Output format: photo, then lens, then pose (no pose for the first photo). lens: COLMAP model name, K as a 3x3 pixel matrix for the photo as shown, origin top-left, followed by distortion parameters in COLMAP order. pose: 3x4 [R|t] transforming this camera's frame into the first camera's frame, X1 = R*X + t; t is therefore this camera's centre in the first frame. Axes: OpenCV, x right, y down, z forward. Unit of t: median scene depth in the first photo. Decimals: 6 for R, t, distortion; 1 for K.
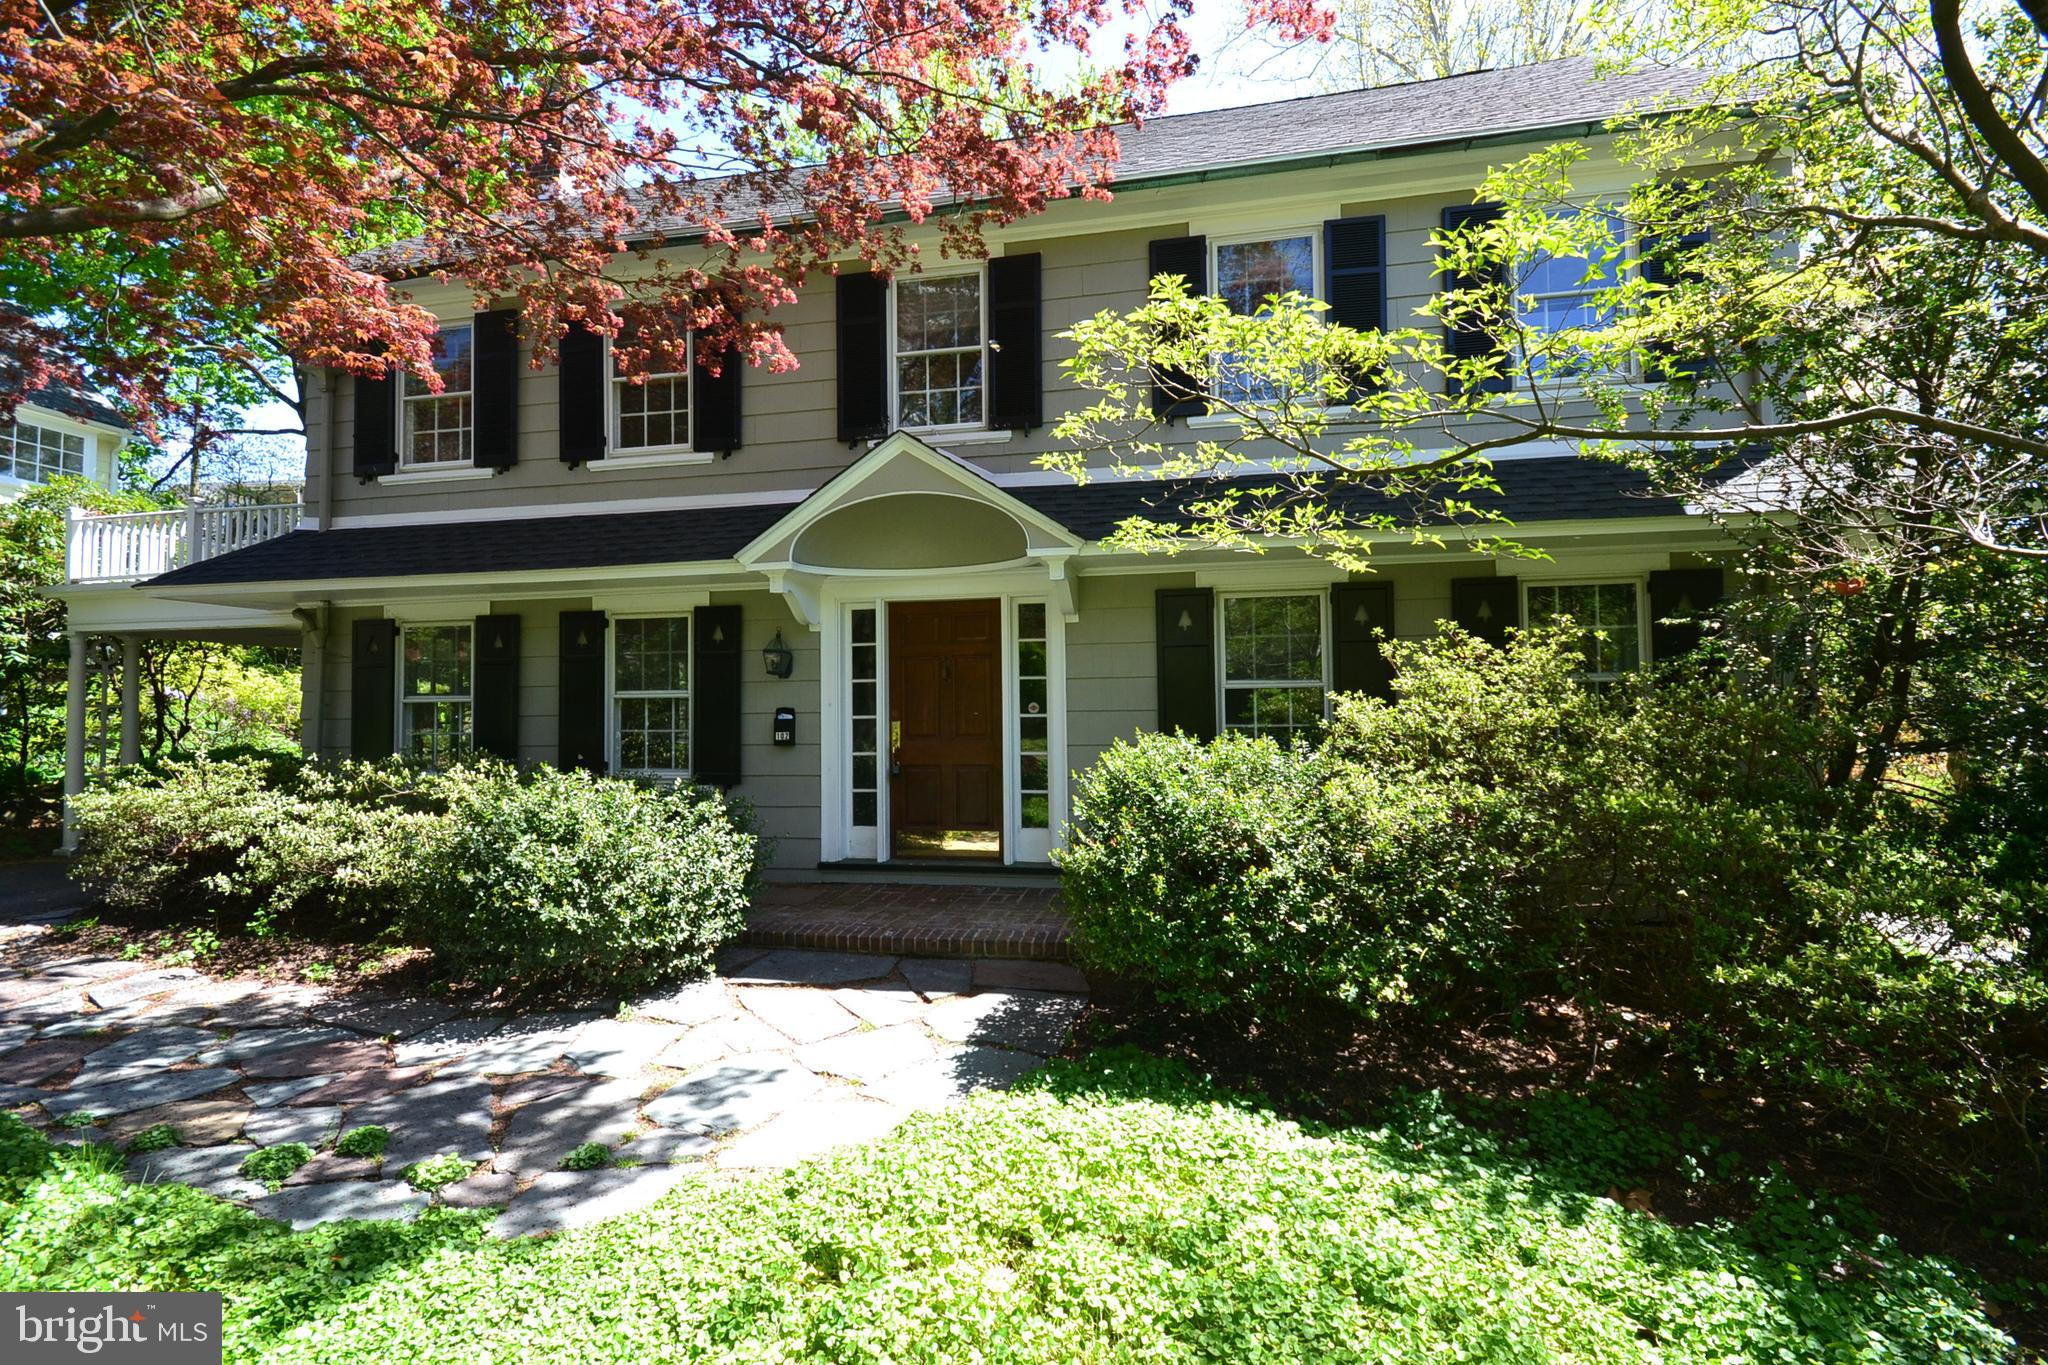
lens RADIAL K [[935.6, 0, 1024.0], [0, 935.6, 682.5], [0, 0, 1]] dist [-0.002402, -0.000269]
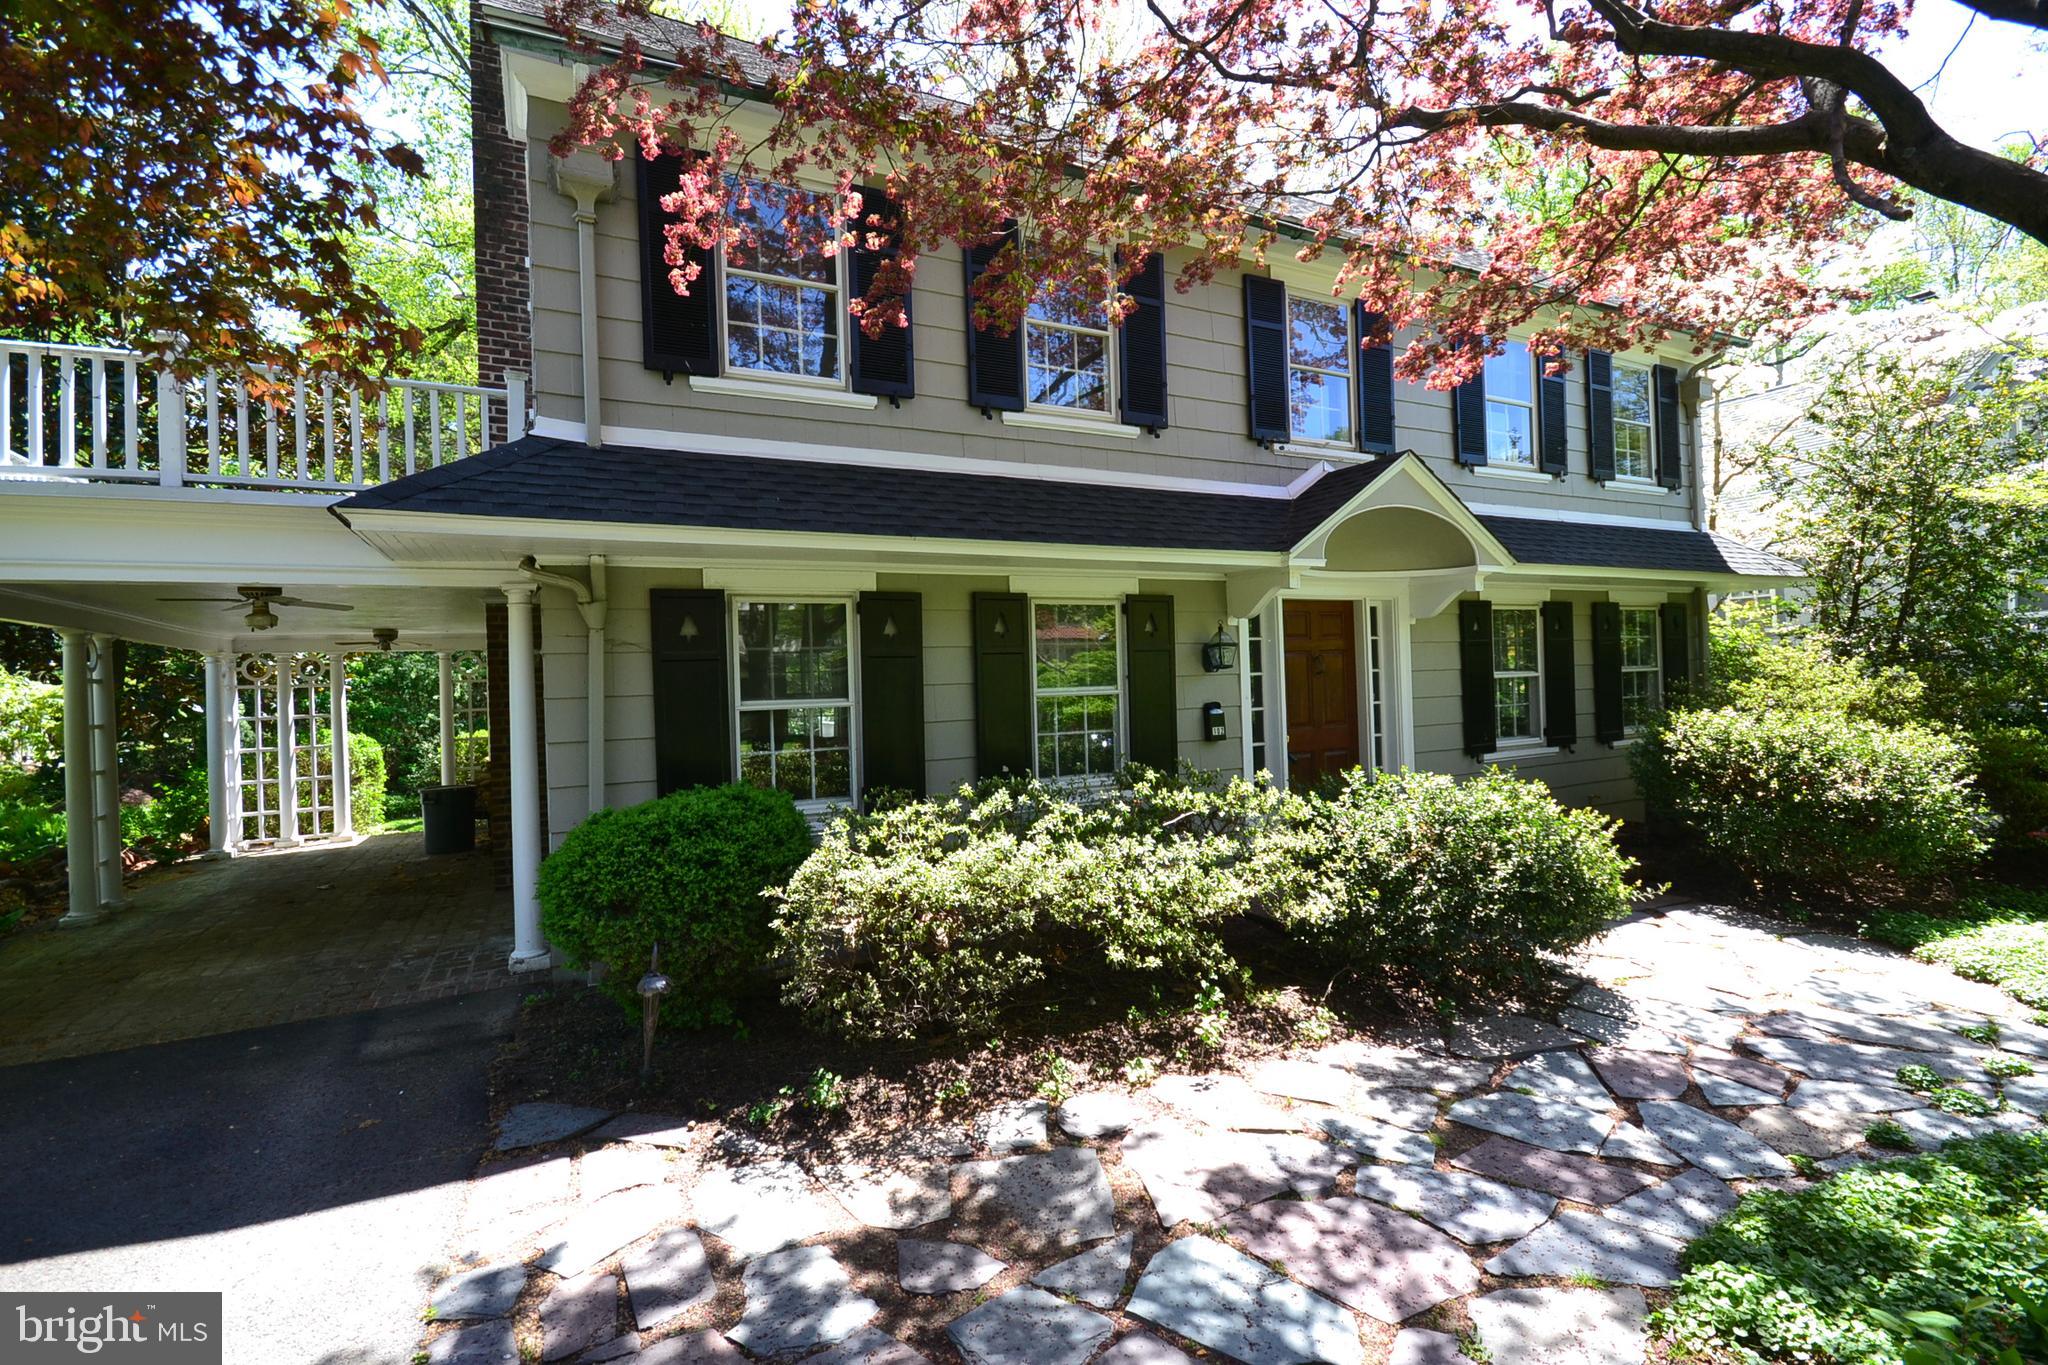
lens RADIAL K [[935.6, 0, 1024.0], [0, 935.6, 682.5], [0, 0, 1]] dist [-0.002402, -0.000269]
pose [[0.776337, -0.018253, 0.630054, -1.062134], [-0.001473, 0.999525, 0.030771, -0.023764], [-0.630316, -0.024816, 0.775942, 0.366616]]
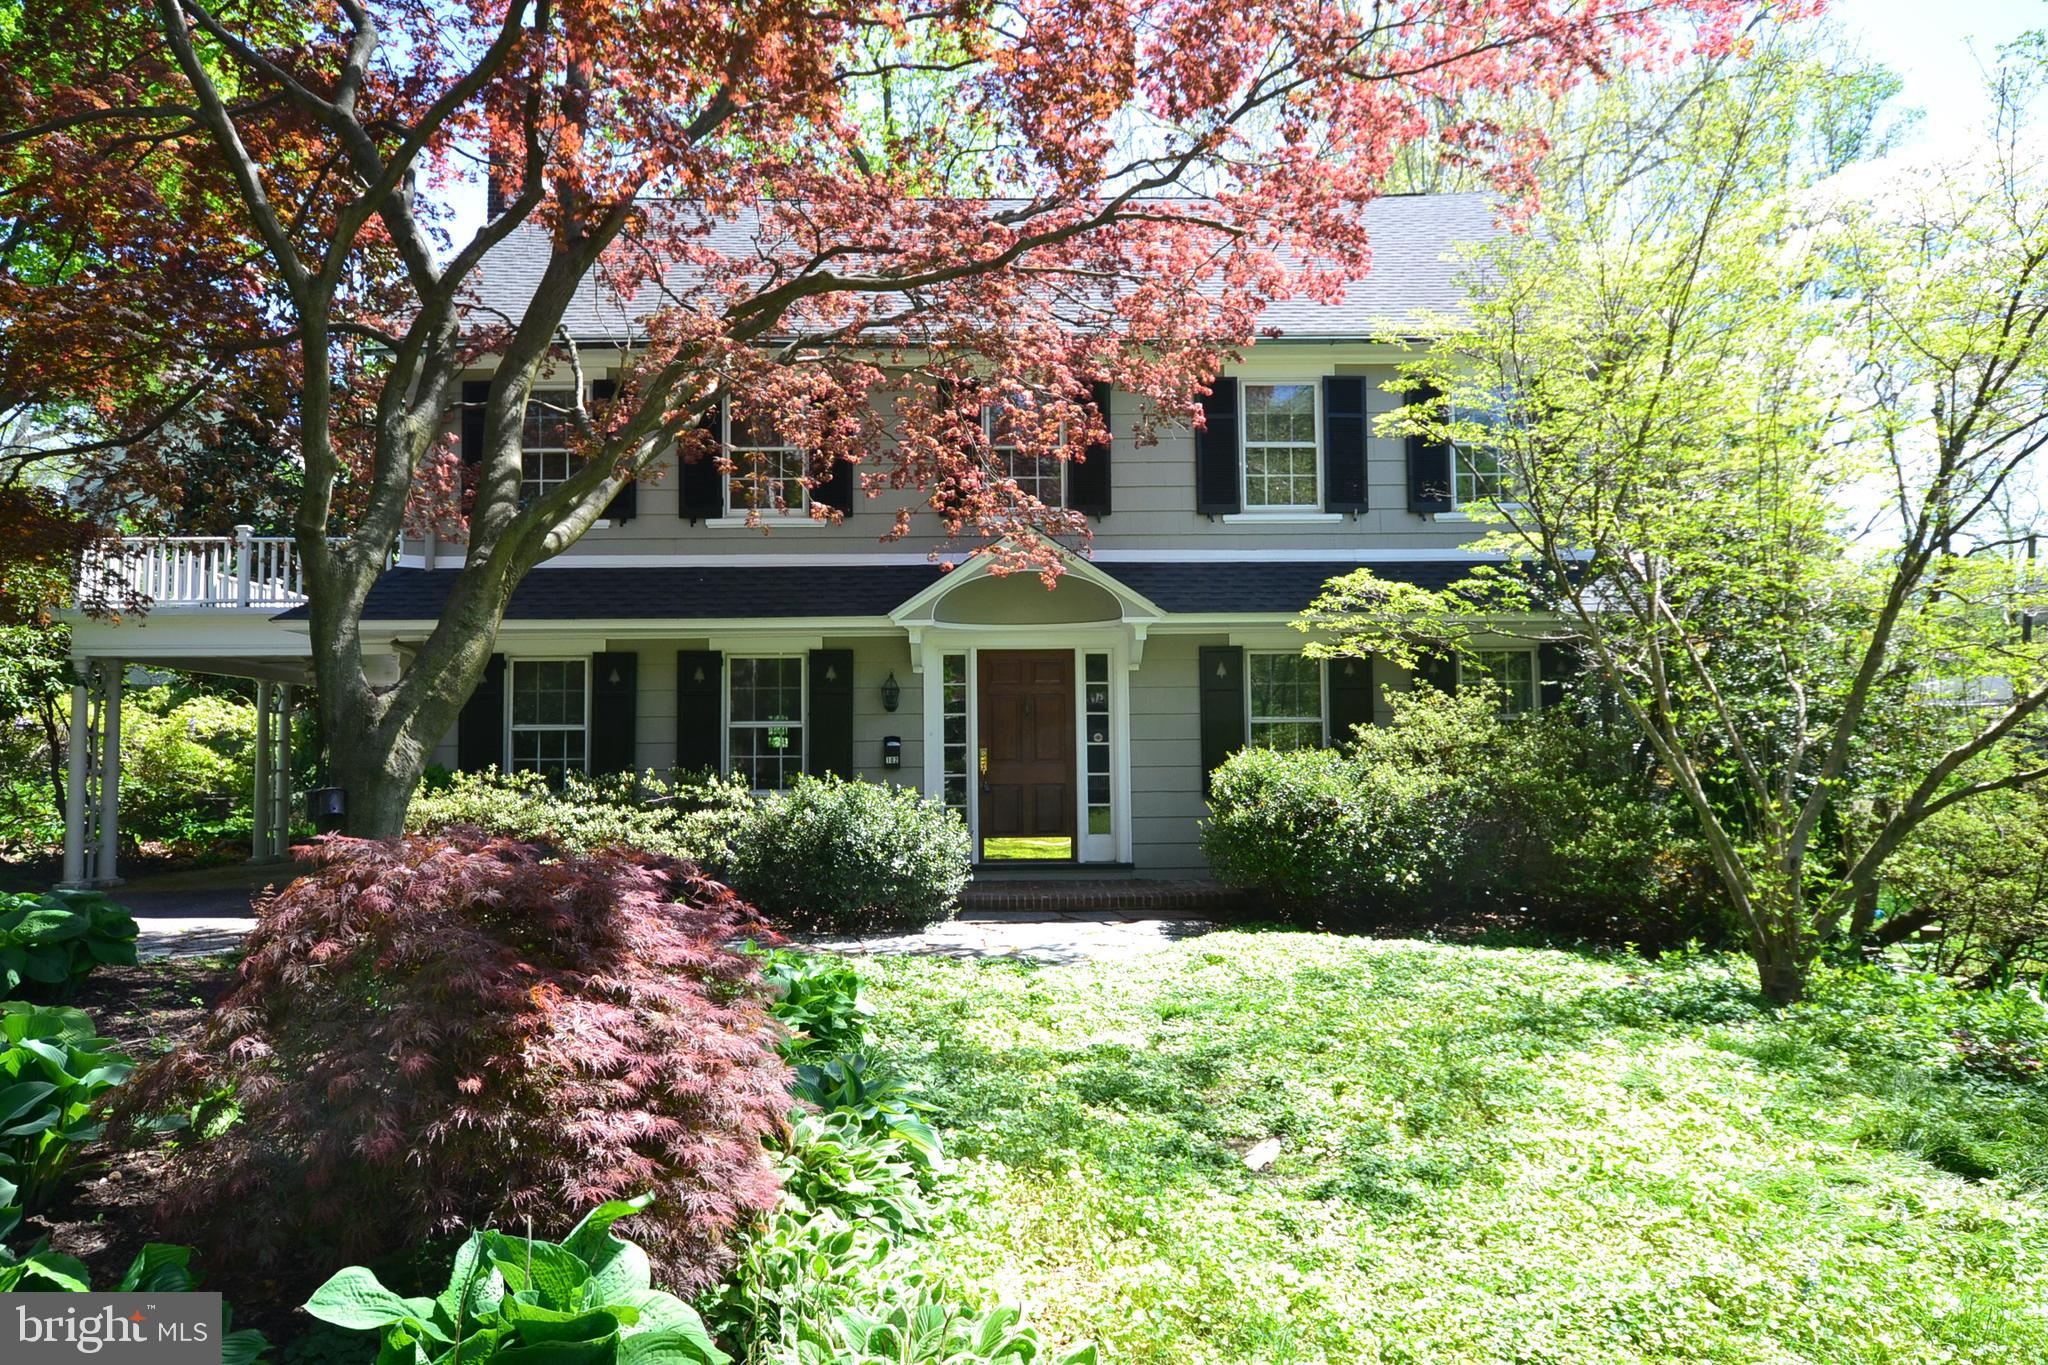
lens RADIAL K [[1409.5, 0, 1024.0], [0, 1409.5, 682.5], [0, 0, 1]] dist [-0.002446, -0.000413]
pose [[0.975707, 0.015148, 0.218554, -0.501556], [-0.008376, 0.999457, -0.031878, 0.014447], [-0.218918, 0.029273, 0.975304, -0.815876]]
